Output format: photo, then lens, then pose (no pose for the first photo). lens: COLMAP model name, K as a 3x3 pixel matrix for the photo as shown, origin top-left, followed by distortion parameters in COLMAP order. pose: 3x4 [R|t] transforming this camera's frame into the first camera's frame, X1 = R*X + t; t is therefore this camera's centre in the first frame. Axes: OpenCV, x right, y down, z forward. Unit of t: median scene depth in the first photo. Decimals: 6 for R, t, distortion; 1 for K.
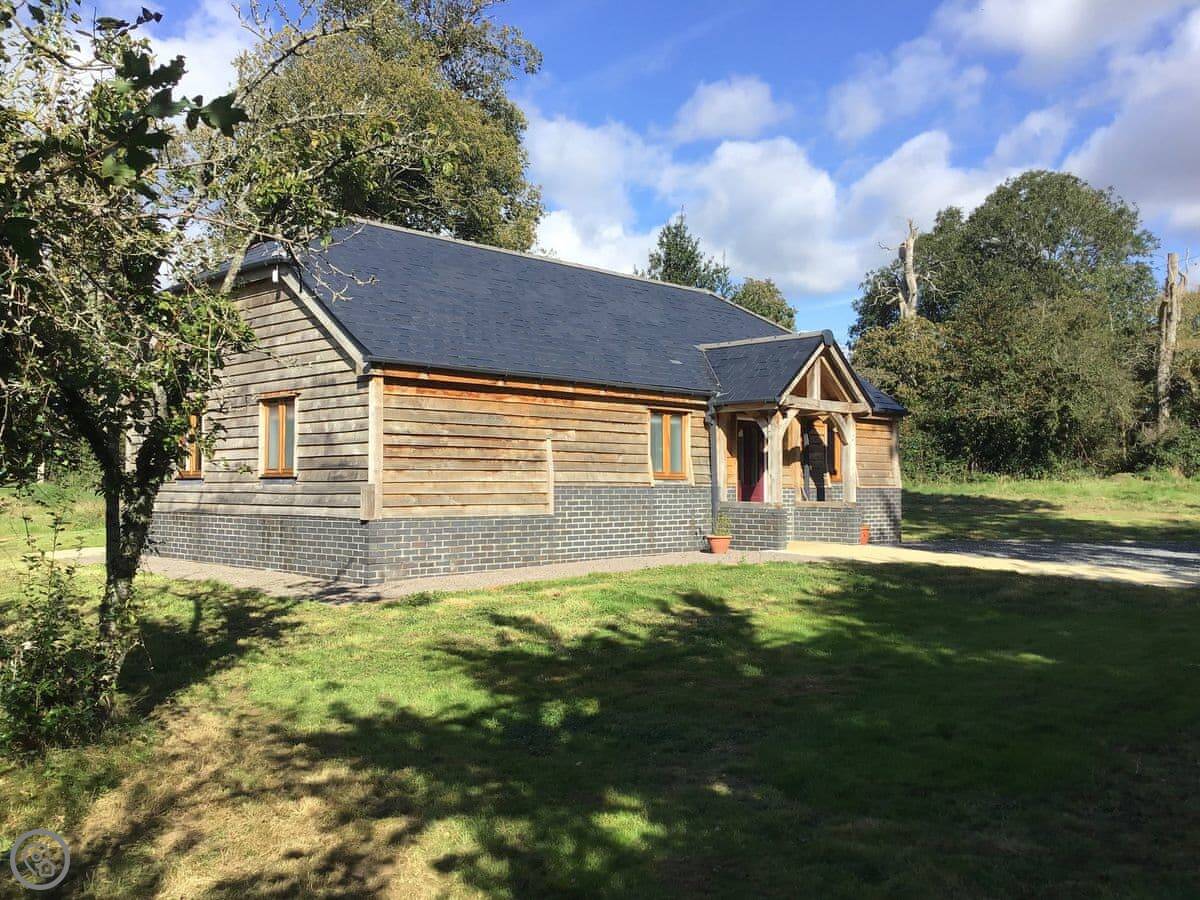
lens RADIAL K [[1131.2, 0, 599.8], [0, 1131.2, 467.0], [0, 0, 1]] dist [-0.176120, 0.000719]
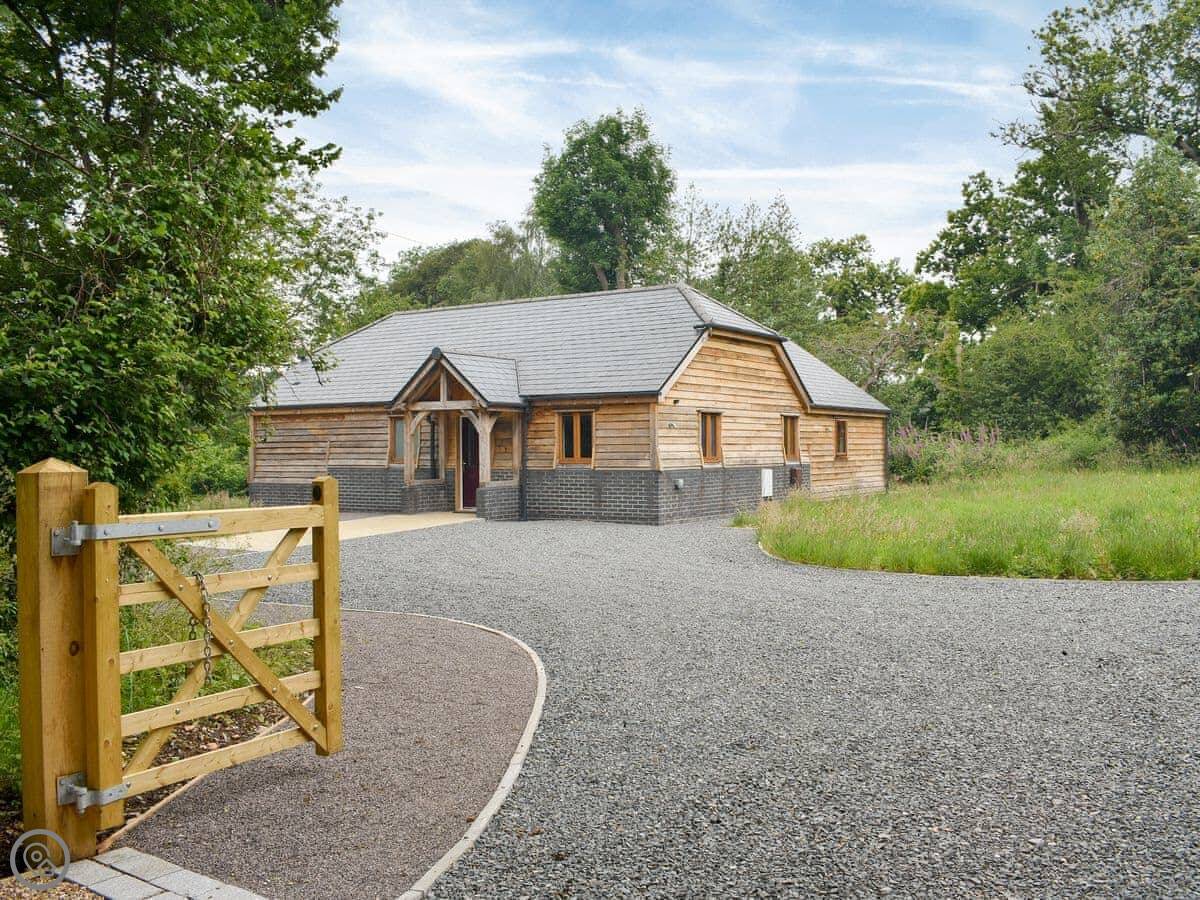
lens RADIAL K [[1131.2, 0, 599.8], [0, 1131.2, 467.0], [0, 0, 1]] dist [-0.176120, 0.000719]
pose [[0.204670, 0.014949, -0.978717, 1.703043], [0.027640, 0.999396, 0.021045, -0.008828], [0.978441, -0.031359, 0.204133, 1.035007]]
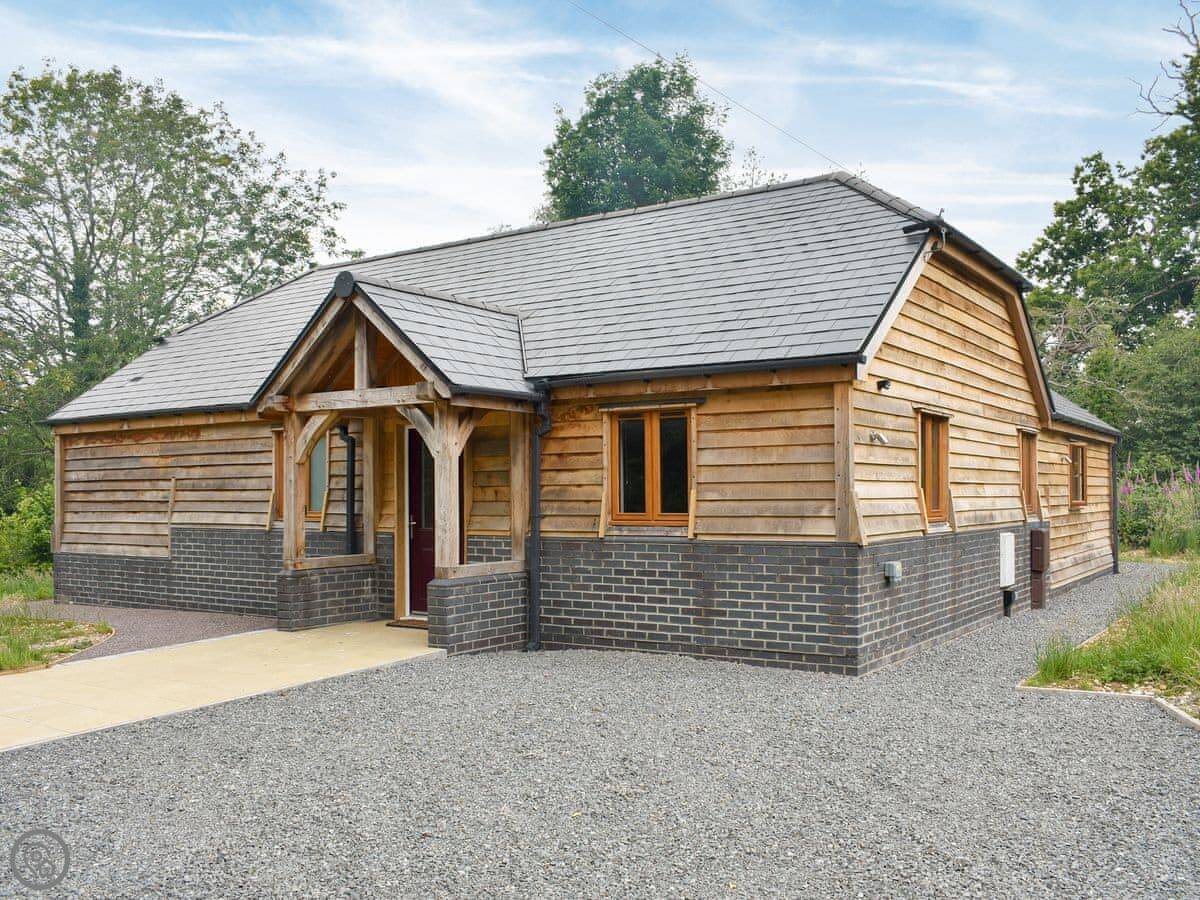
lens RADIAL K [[1131.2, 0, 599.8], [0, 1131.2, 467.0], [0, 0, 1]] dist [-0.176120, 0.000719]
pose [[0.198970, -0.027733, -0.979613, 0.912684], [0.027279, 0.999369, -0.022751, -0.003273], [0.979626, -0.022196, 0.199601, 1.143068]]
